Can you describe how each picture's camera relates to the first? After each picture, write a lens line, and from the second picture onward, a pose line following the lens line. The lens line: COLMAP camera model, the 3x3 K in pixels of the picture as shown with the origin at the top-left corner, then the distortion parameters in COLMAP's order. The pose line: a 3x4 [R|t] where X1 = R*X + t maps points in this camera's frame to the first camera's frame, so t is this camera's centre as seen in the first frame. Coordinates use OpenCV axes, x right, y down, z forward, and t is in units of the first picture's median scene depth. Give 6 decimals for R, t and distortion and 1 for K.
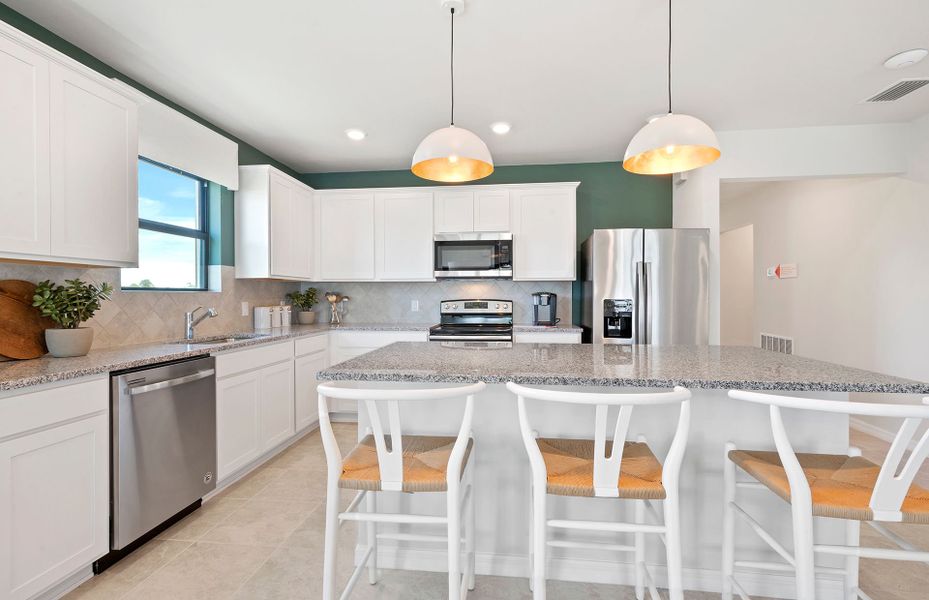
lens RADIAL K [[419.5, 0, 467.4], [0, 419.5, 298.4], [0, 0, 1]] dist [0.003700, -0.000252]
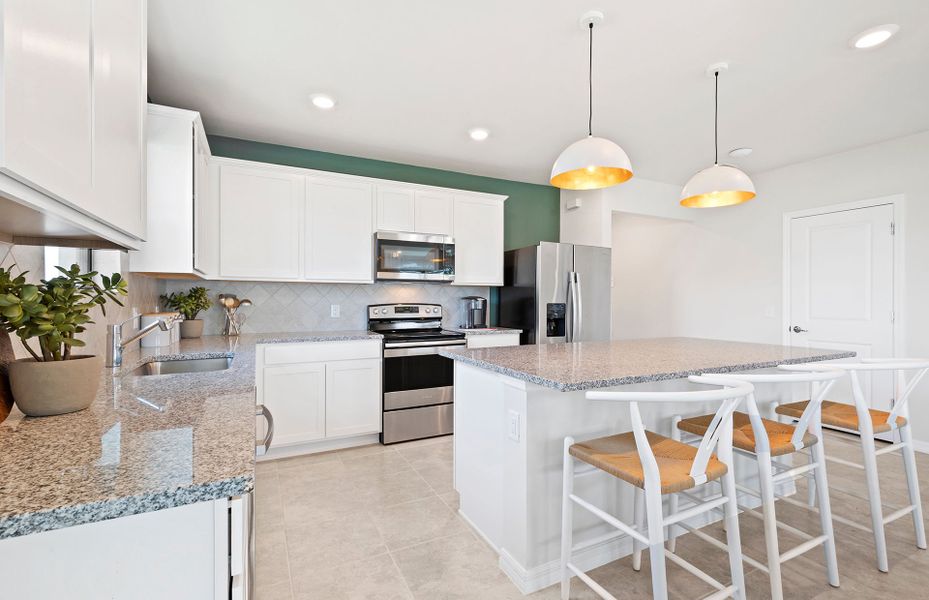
lens RADIAL K [[419.5, 0, 467.4], [0, 419.5, 298.4], [0, 0, 1]] dist [0.003700, -0.000252]
pose [[0.841970, 0.005973, 0.539491, -0.399615], [-0.000703, 0.999950, -0.009973, 0.000201], [-0.539523, 0.008018, 0.841932, 0.135961]]
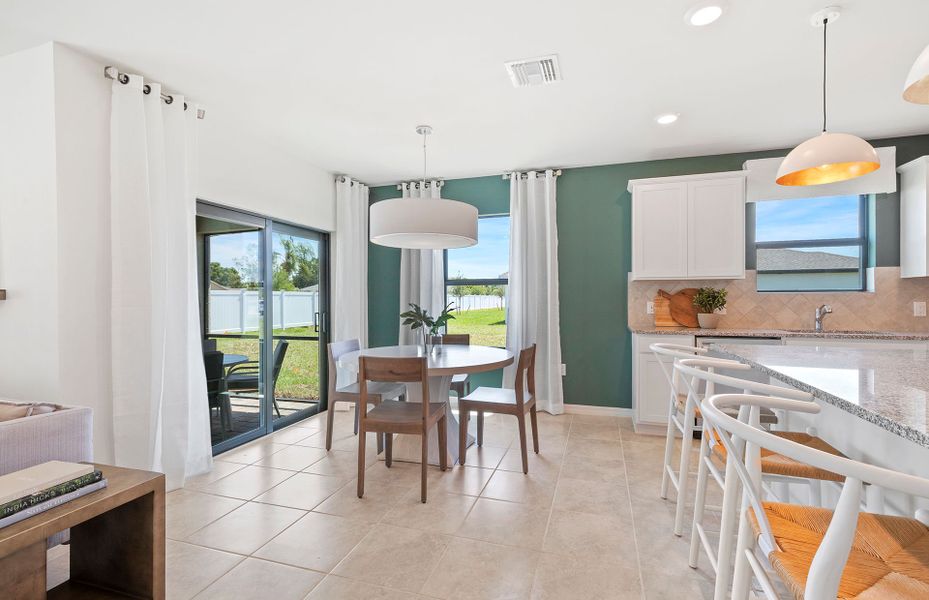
lens RADIAL K [[419.5, 0, 467.4], [0, 419.5, 298.4], [0, 0, 1]] dist [0.003700, -0.000252]
pose [[-0.191566, 0.000656, -0.981479, 0.554657], [-0.006308, 0.999978, 0.001900, 0.004448], [0.981459, 0.006555, -0.191558, 0.151390]]
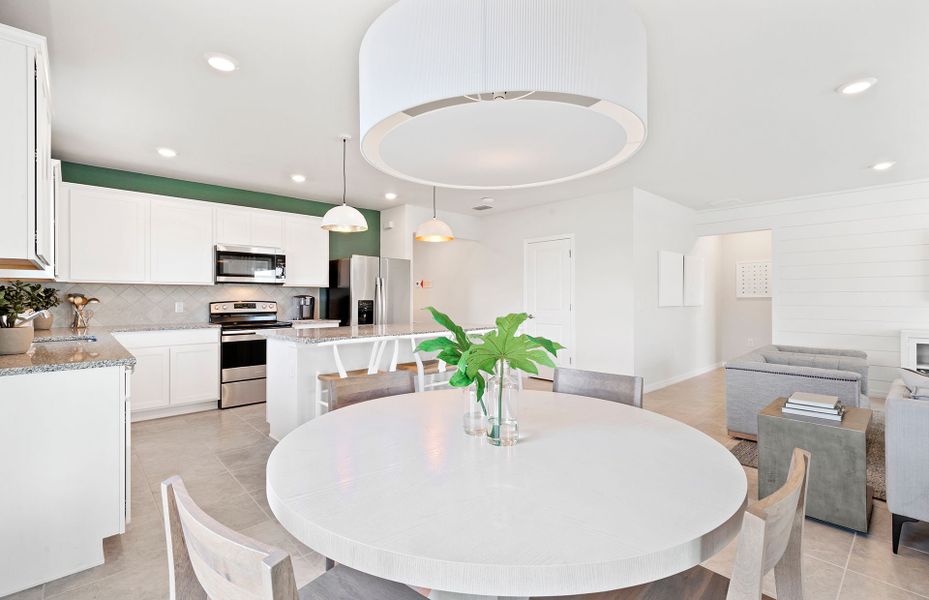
lens RADIAL K [[419.5, 0, 467.4], [0, 419.5, 298.4], [0, 0, 1]] dist [0.003700, -0.000252]
pose [[0.657406, 0.001230, 0.753536, -0.493769], [0.003954, 0.999979, -0.005082, 0.003781], [-0.753526, 0.006321, 0.657388, -0.278866]]
